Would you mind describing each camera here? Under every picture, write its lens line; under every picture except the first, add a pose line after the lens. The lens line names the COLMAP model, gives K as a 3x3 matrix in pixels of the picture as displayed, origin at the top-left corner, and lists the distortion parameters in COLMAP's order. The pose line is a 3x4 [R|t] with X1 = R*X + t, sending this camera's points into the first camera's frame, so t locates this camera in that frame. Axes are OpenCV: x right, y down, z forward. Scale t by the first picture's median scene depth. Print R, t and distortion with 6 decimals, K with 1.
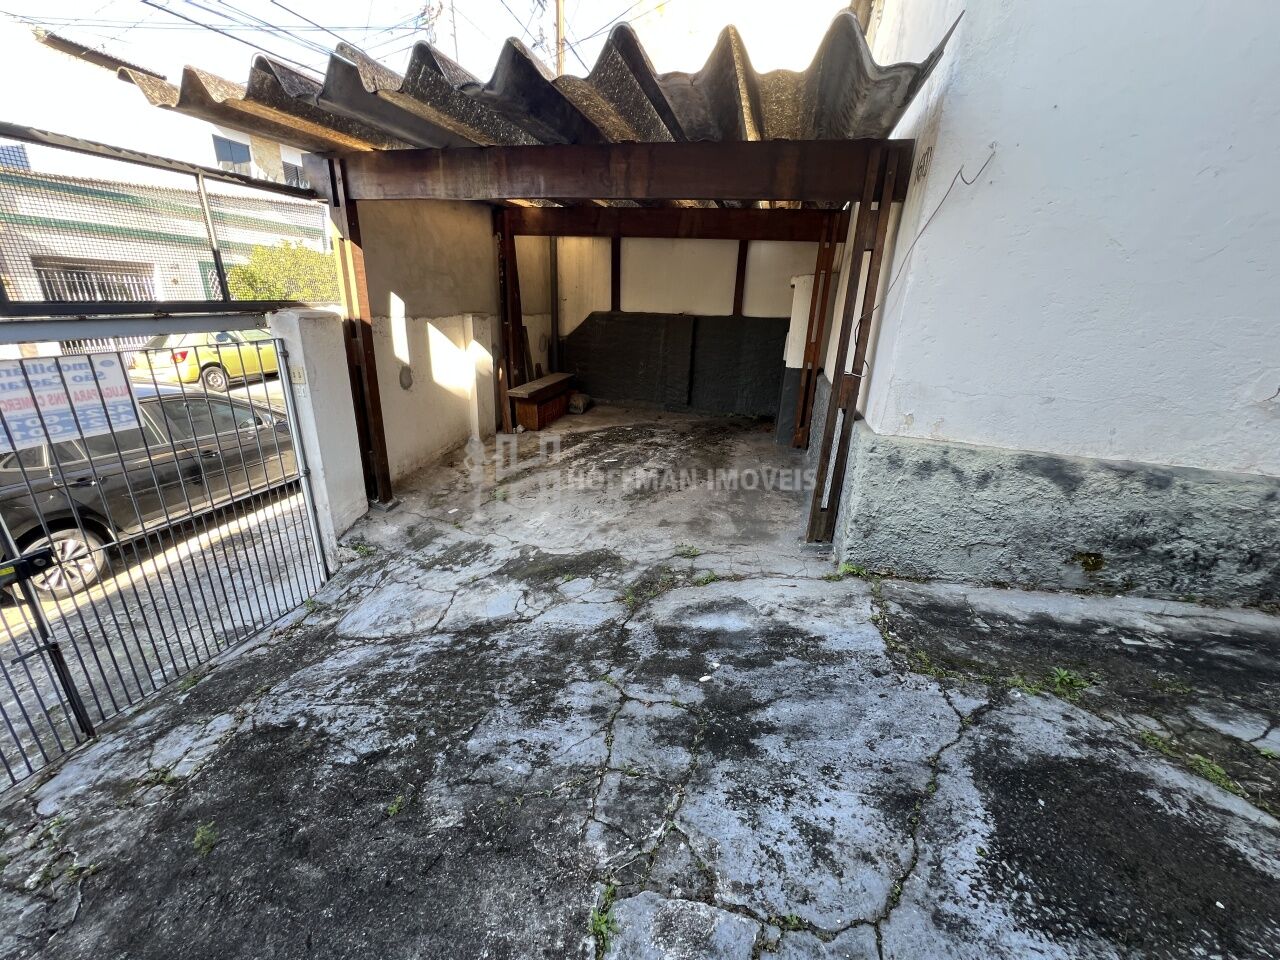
lens RADIAL K [[511.5, 0, 639.5], [0, 511.5, 480.9], [0, 0, 1]] dist [0.000476, 0.000069]
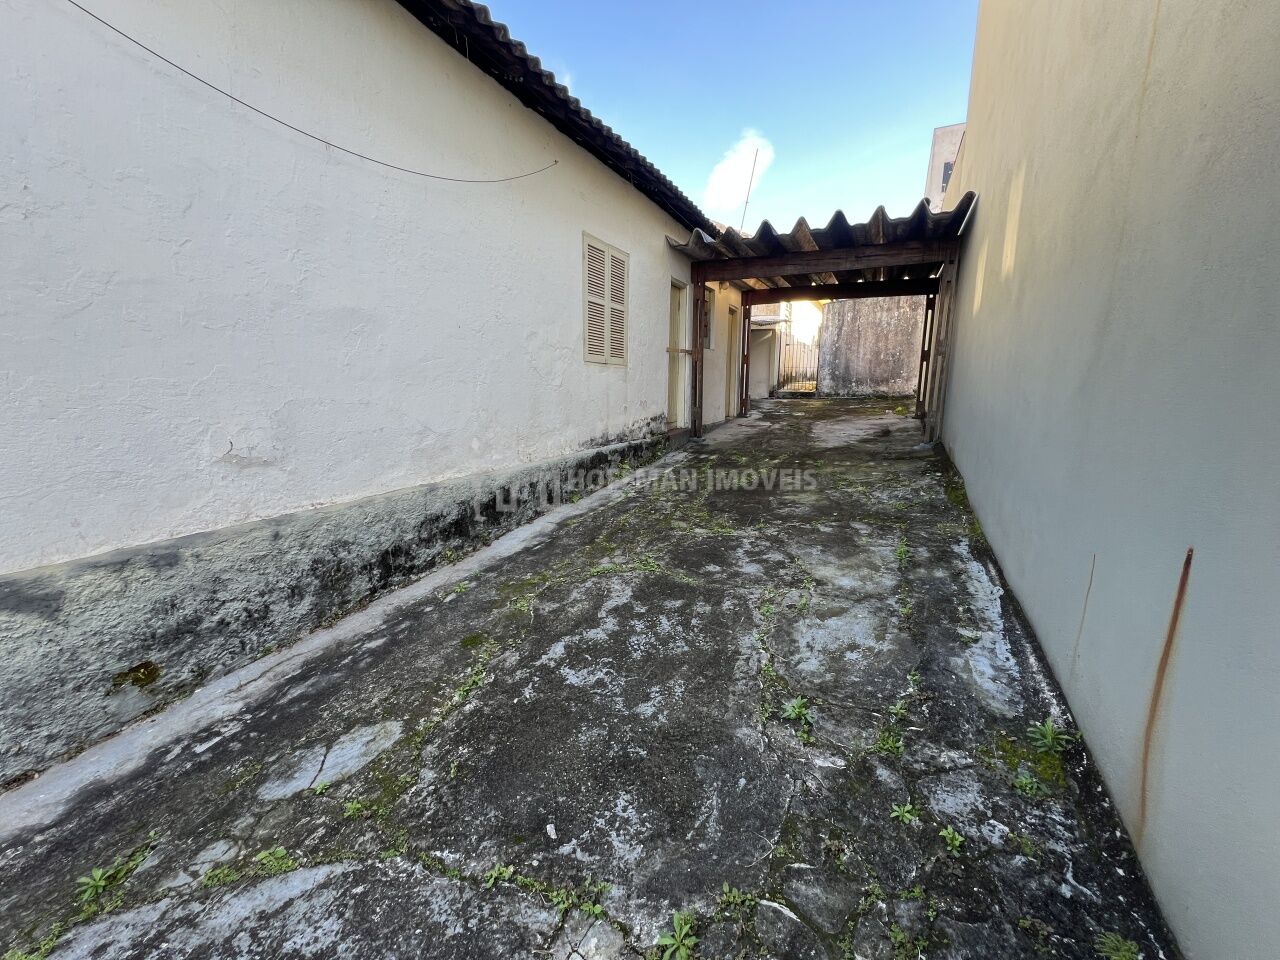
lens RADIAL K [[511.5, 0, 640.3], [0, 511.5, 477.1], [0, 0, 1]] dist [0.000476, 0.000069]
pose [[0.194034, -0.223523, 0.955190, 0.355451], [0.331299, 0.931419, 0.150661, 0.006229], [-0.923359, 0.287220, 0.254780, -0.019743]]
